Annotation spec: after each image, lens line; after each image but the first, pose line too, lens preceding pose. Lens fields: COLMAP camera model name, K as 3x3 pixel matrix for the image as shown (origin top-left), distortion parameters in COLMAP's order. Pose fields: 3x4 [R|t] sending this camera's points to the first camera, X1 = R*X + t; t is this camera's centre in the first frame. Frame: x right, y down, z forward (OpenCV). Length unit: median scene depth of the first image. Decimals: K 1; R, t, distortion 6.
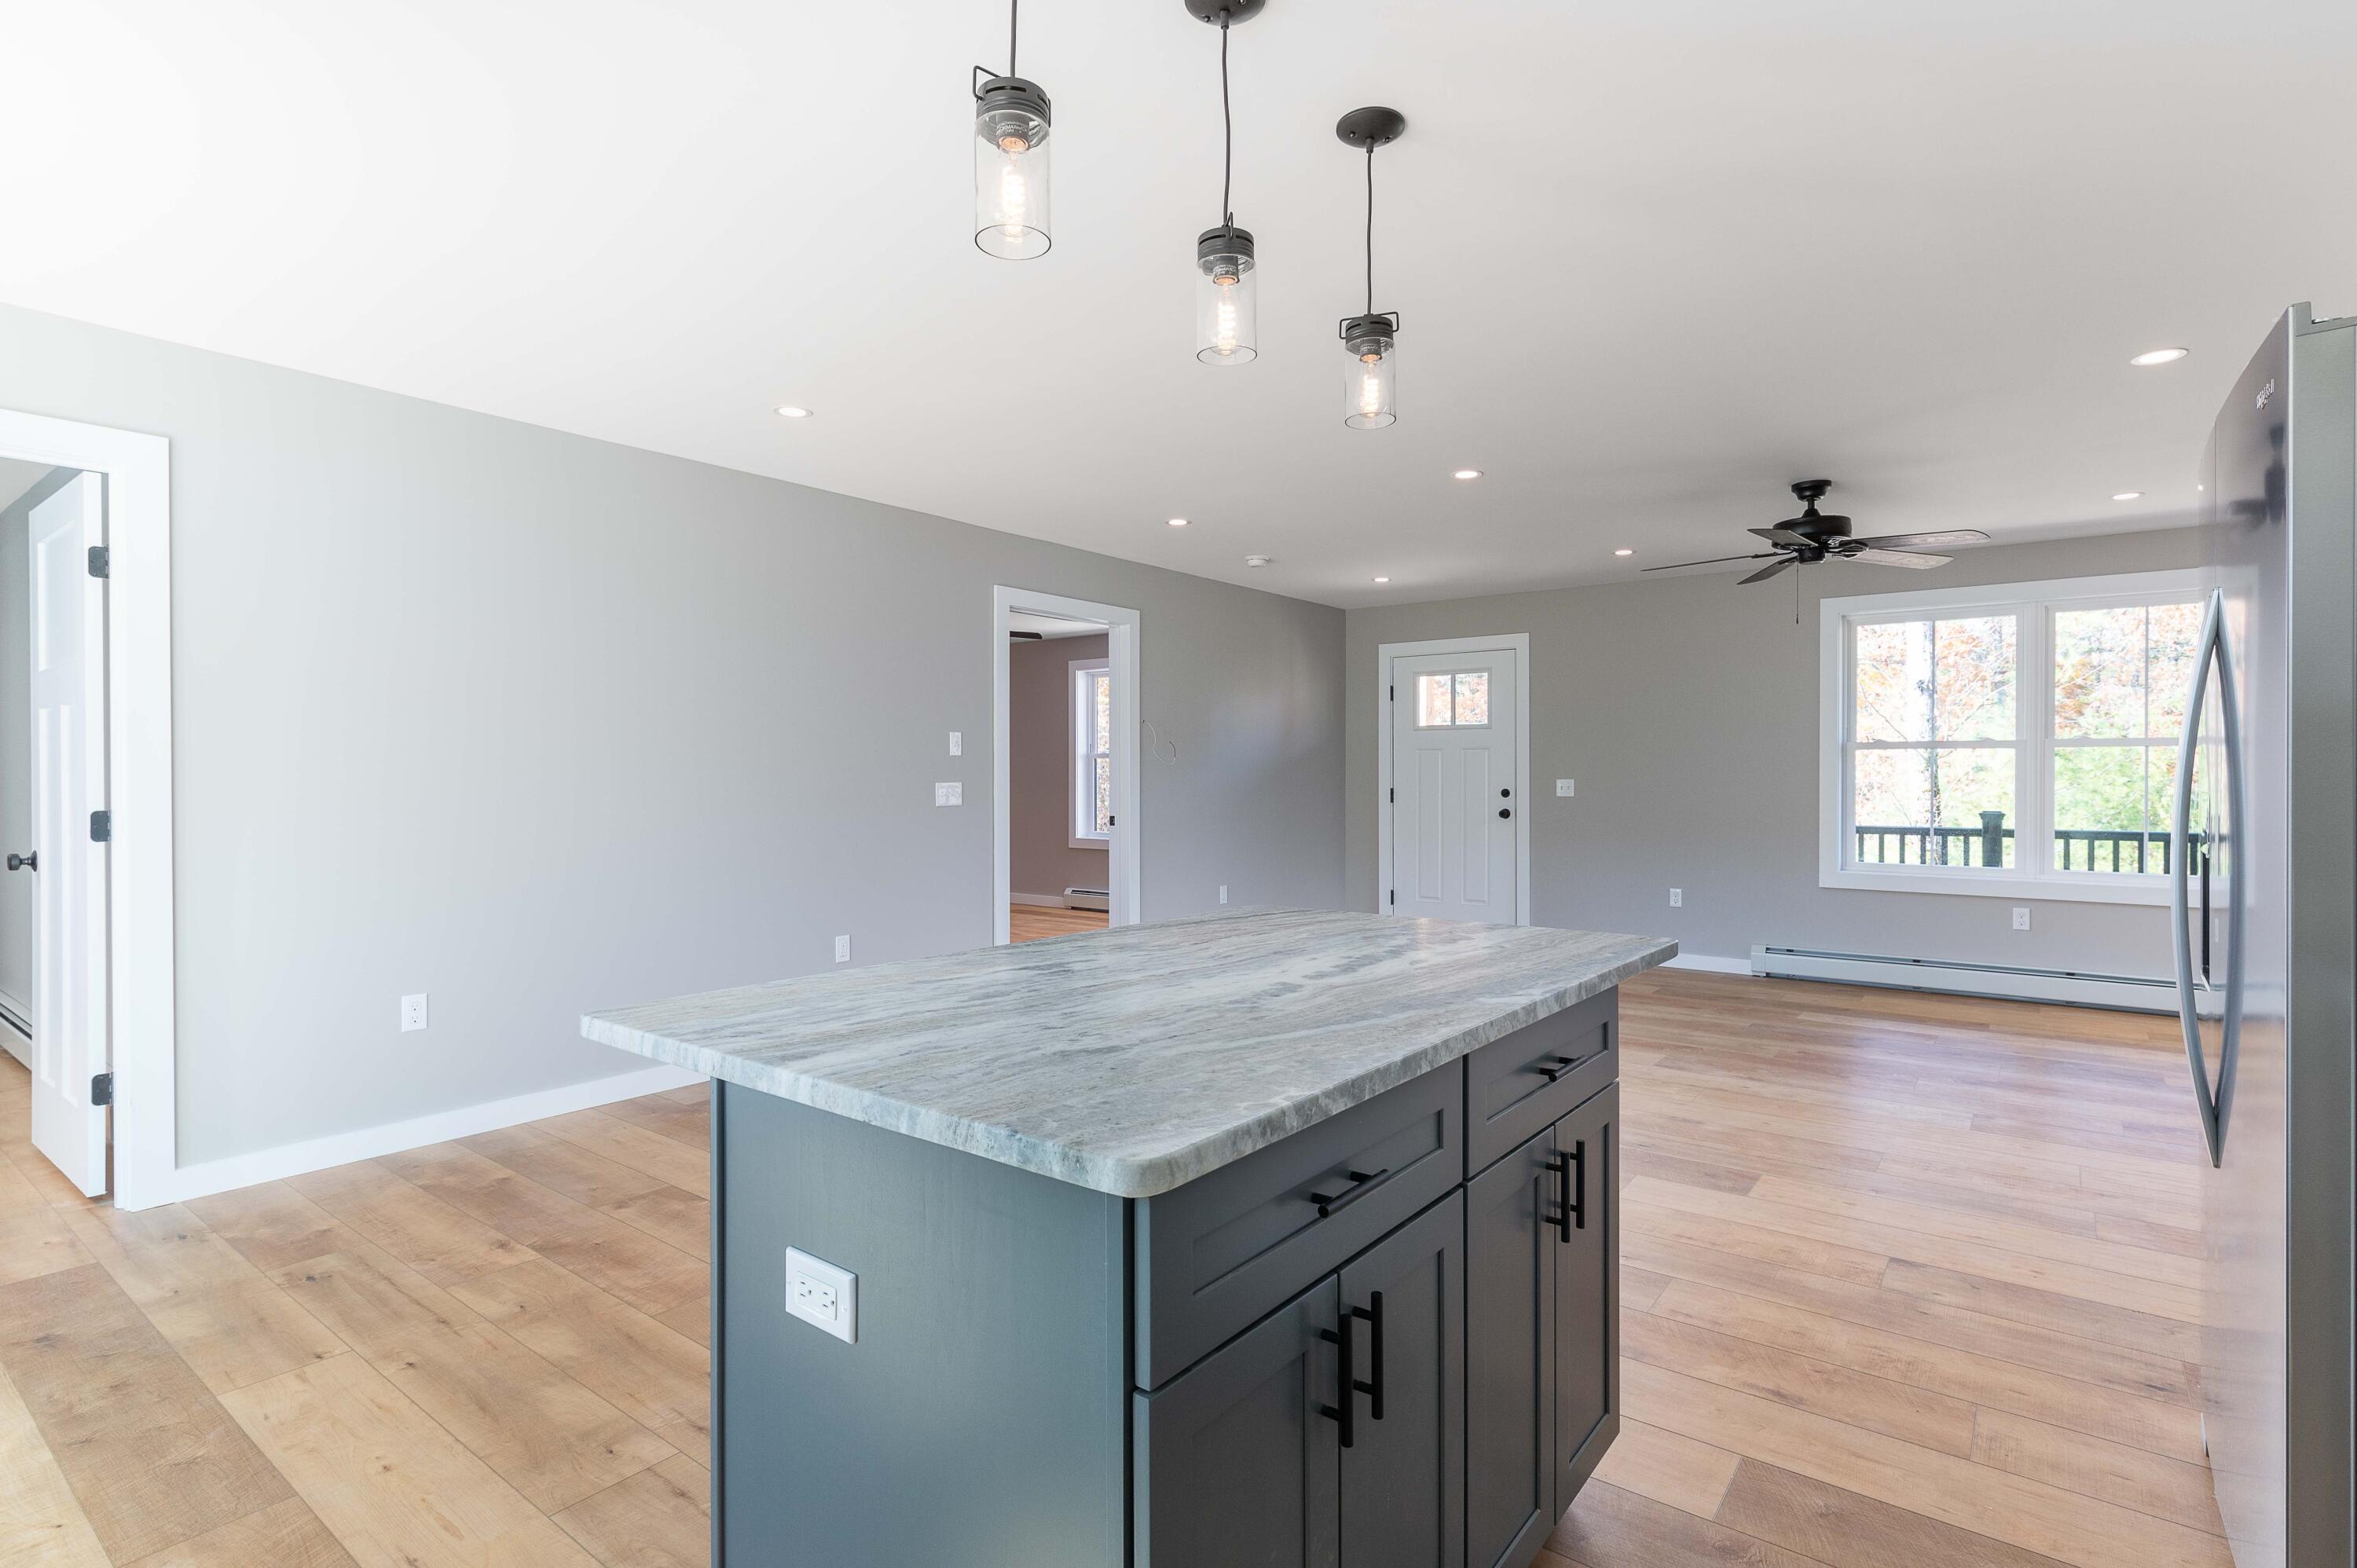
lens RADIAL K [[1156.0, 0, 1209.5], [0, 1156.0, 780.8], [0, 0, 1]] dist [-0.003386, -0.000491]
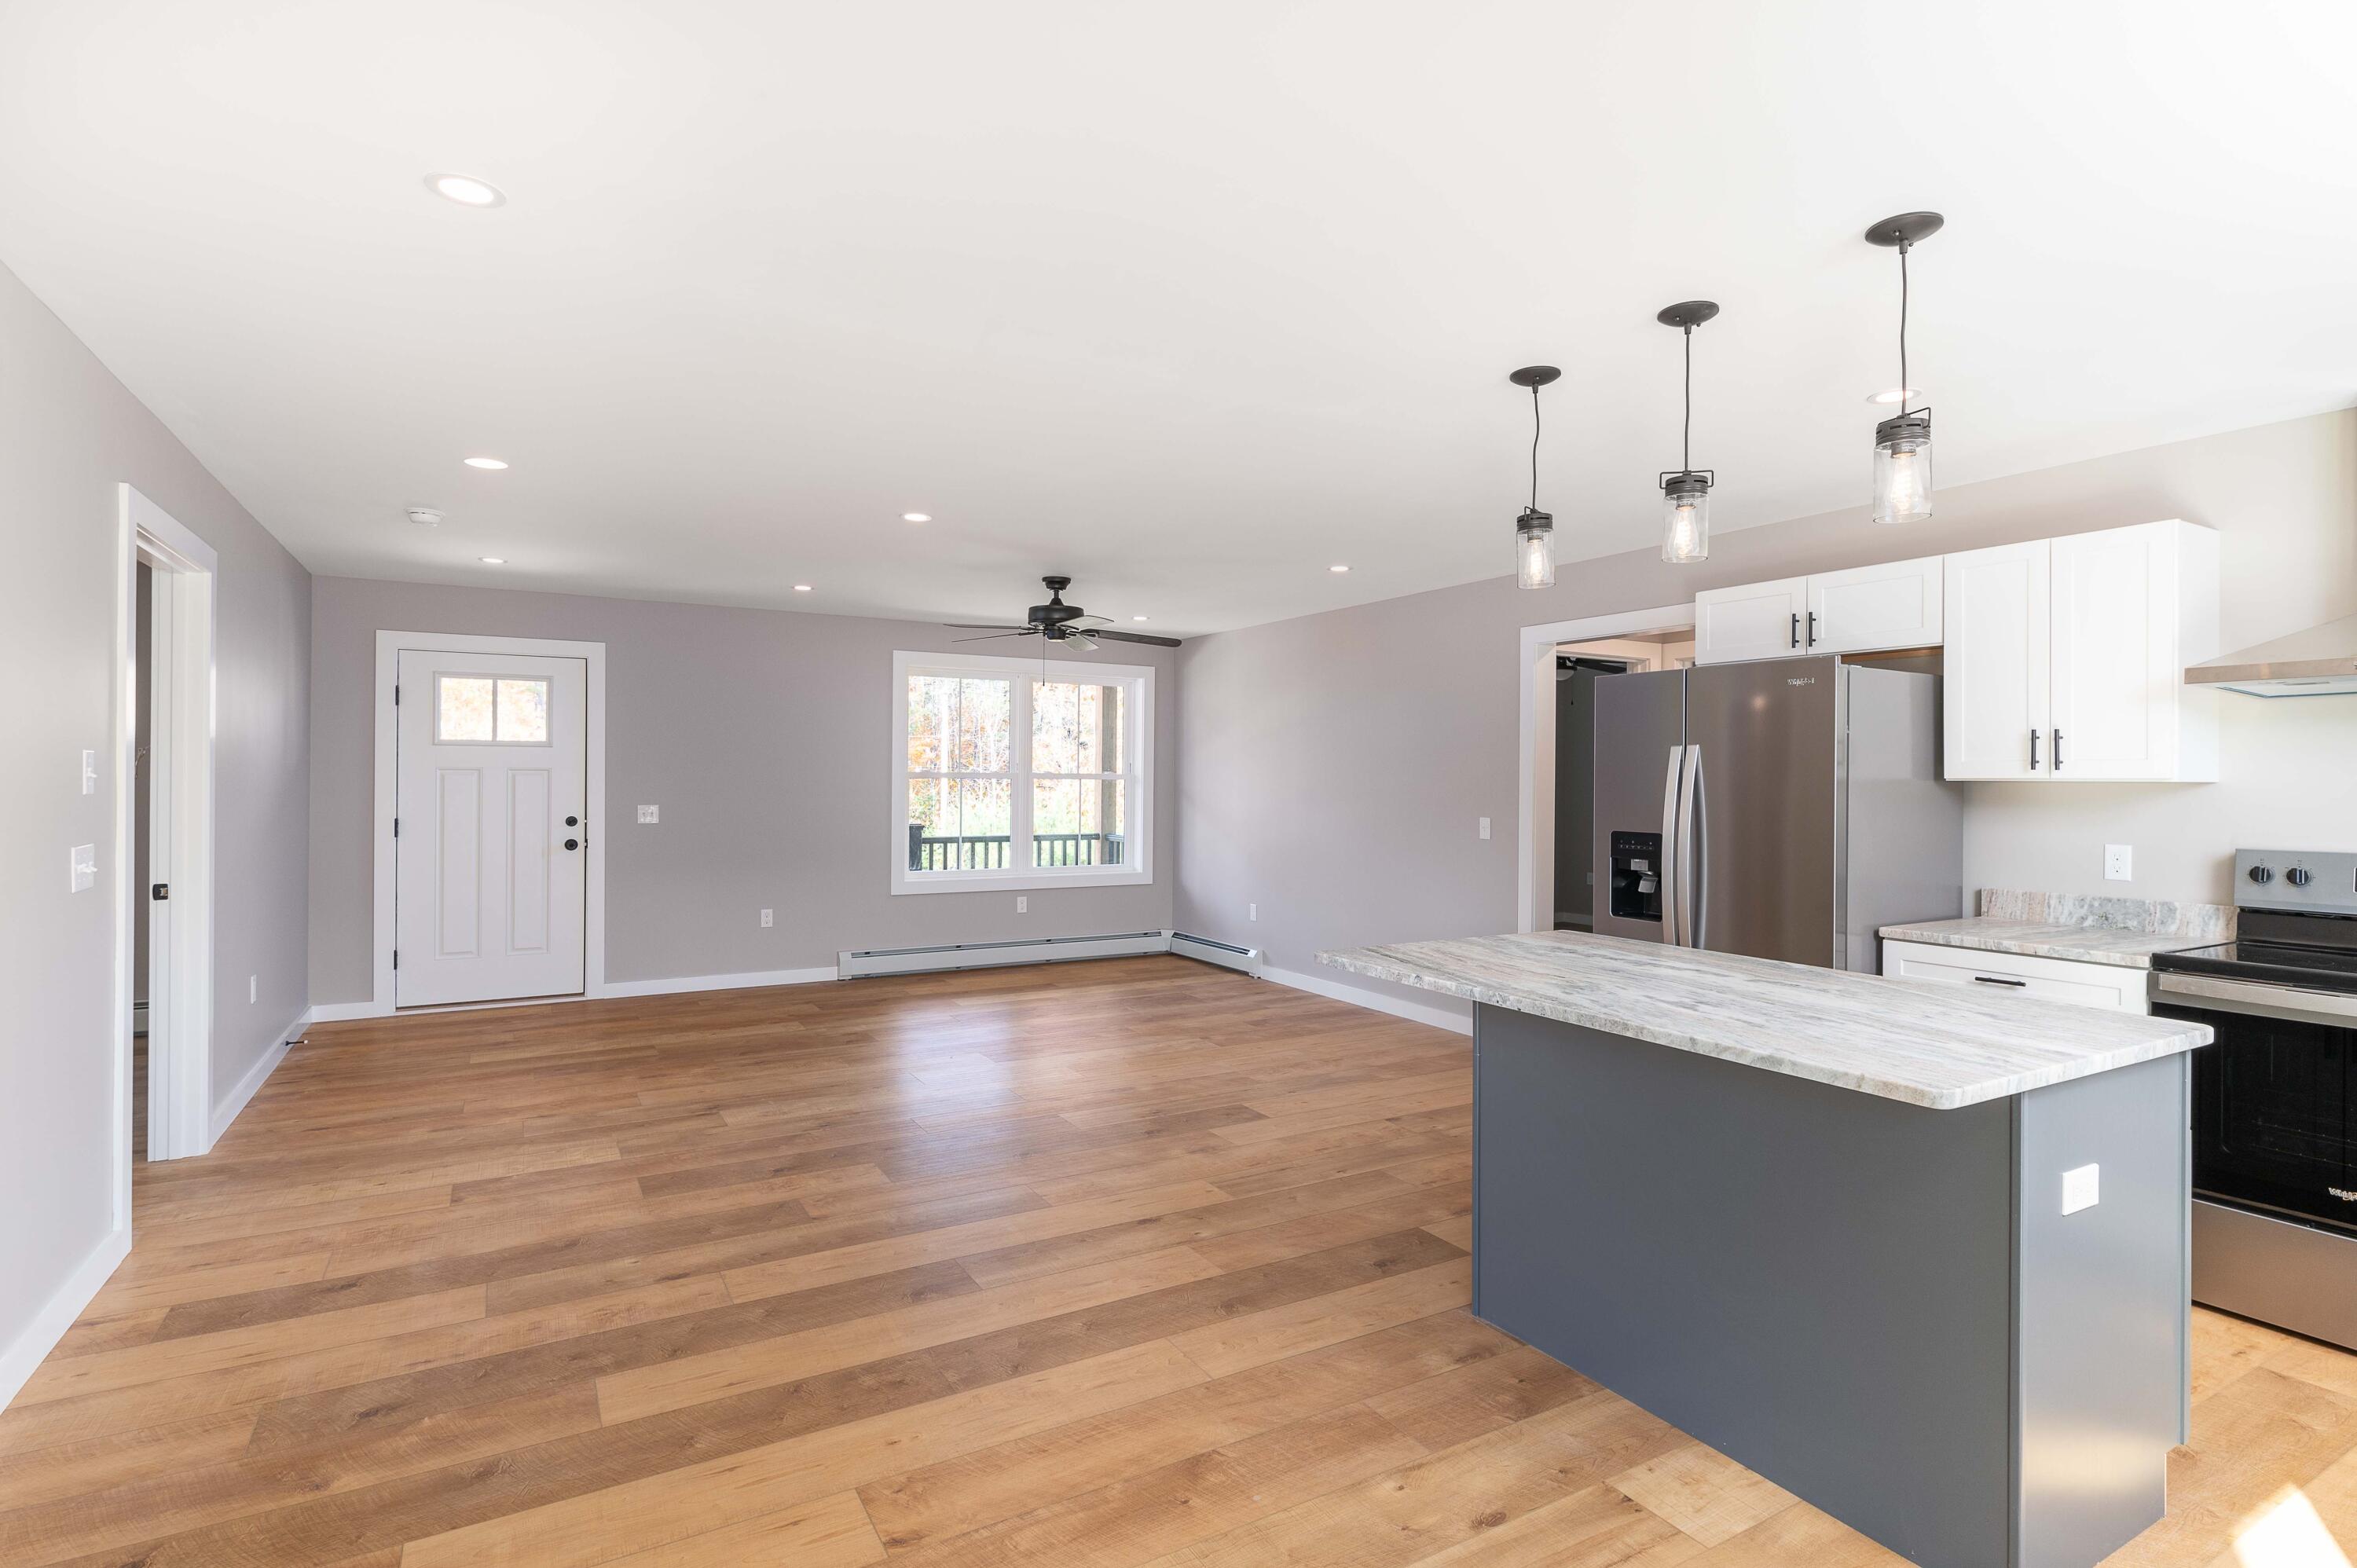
lens RADIAL K [[1161.9, 0, 1134.1], [0, 1161.9, 780.1], [0, 0, 1]] dist [0.012285, -0.000132]
pose [[0.401521, 0.000315, 0.915850, -0.525455], [-0.000056, 1.000000, -0.000320, -0.027975], [-0.915850, 0.000077, 0.401521, 0.347967]]
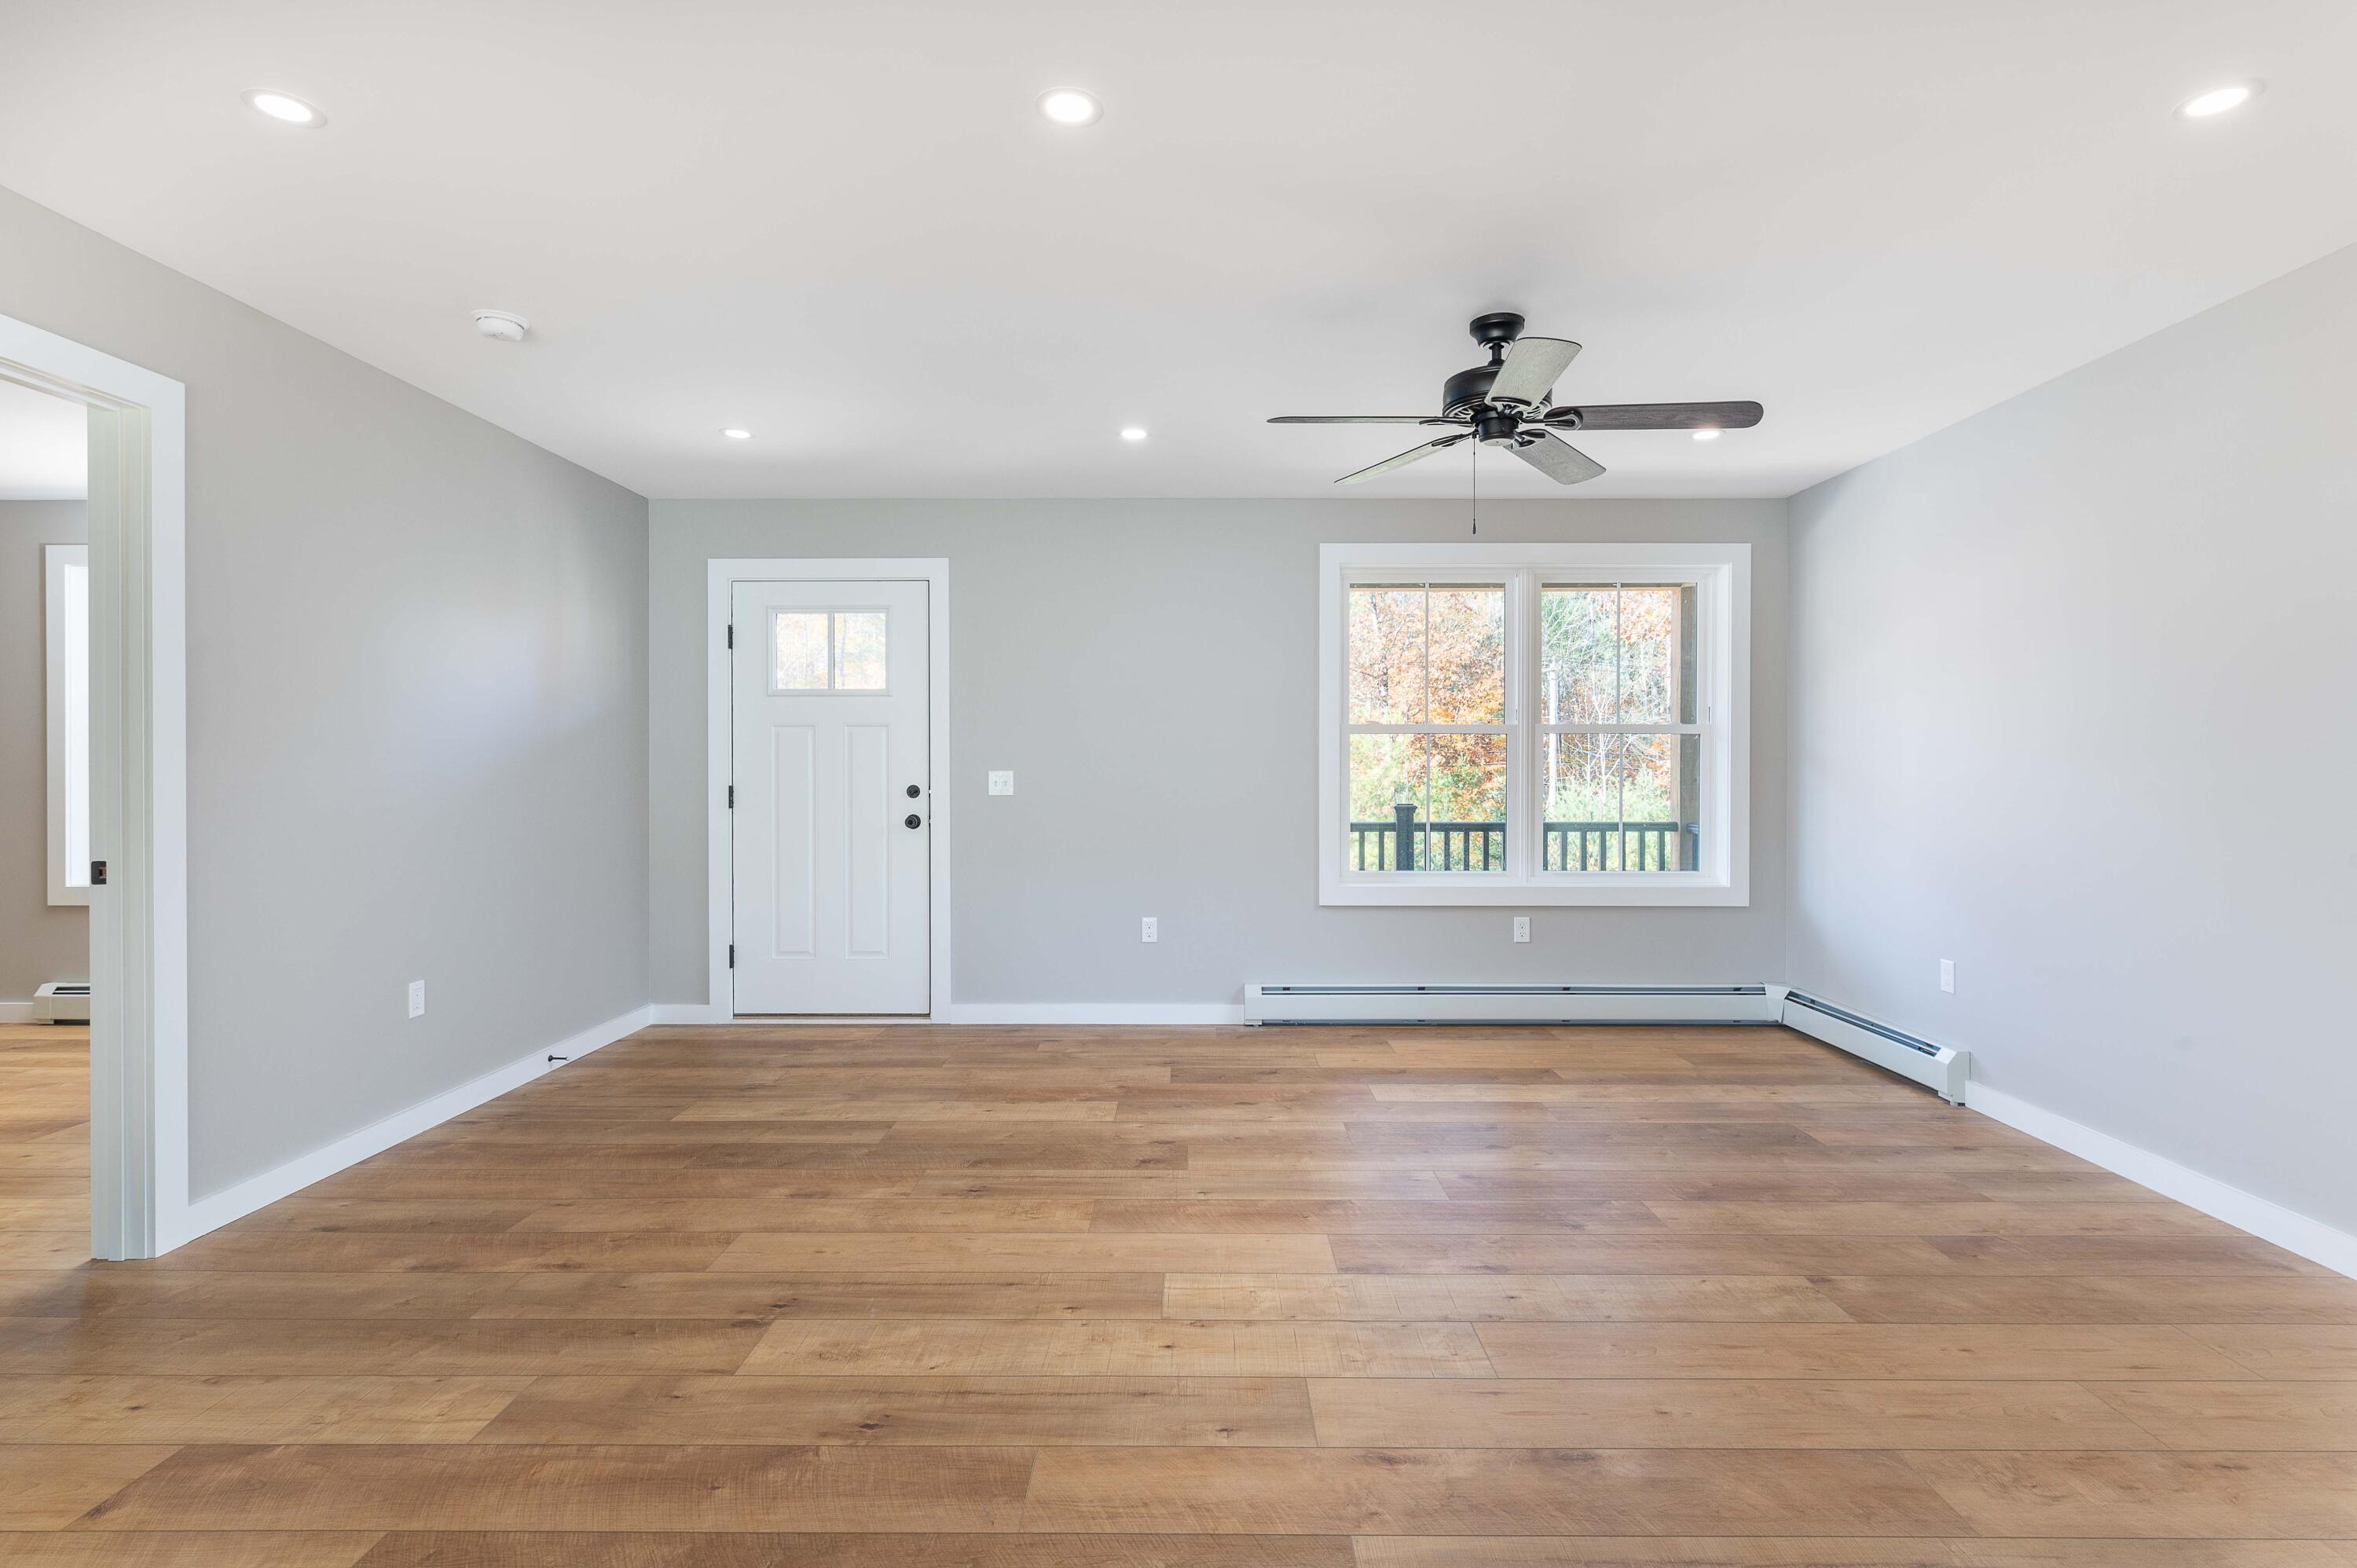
lens RADIAL K [[1113.7, 0, 1201.5], [0, 1113.7, 782.9], [0, 0, 1]] dist [-0.026922, 0.016701]
pose [[0.799648, -0.019056, 0.600166, -0.004245], [0.005641, 0.999691, 0.024226, -0.013024], [-0.600442, -0.015986, 0.799508, 0.508068]]
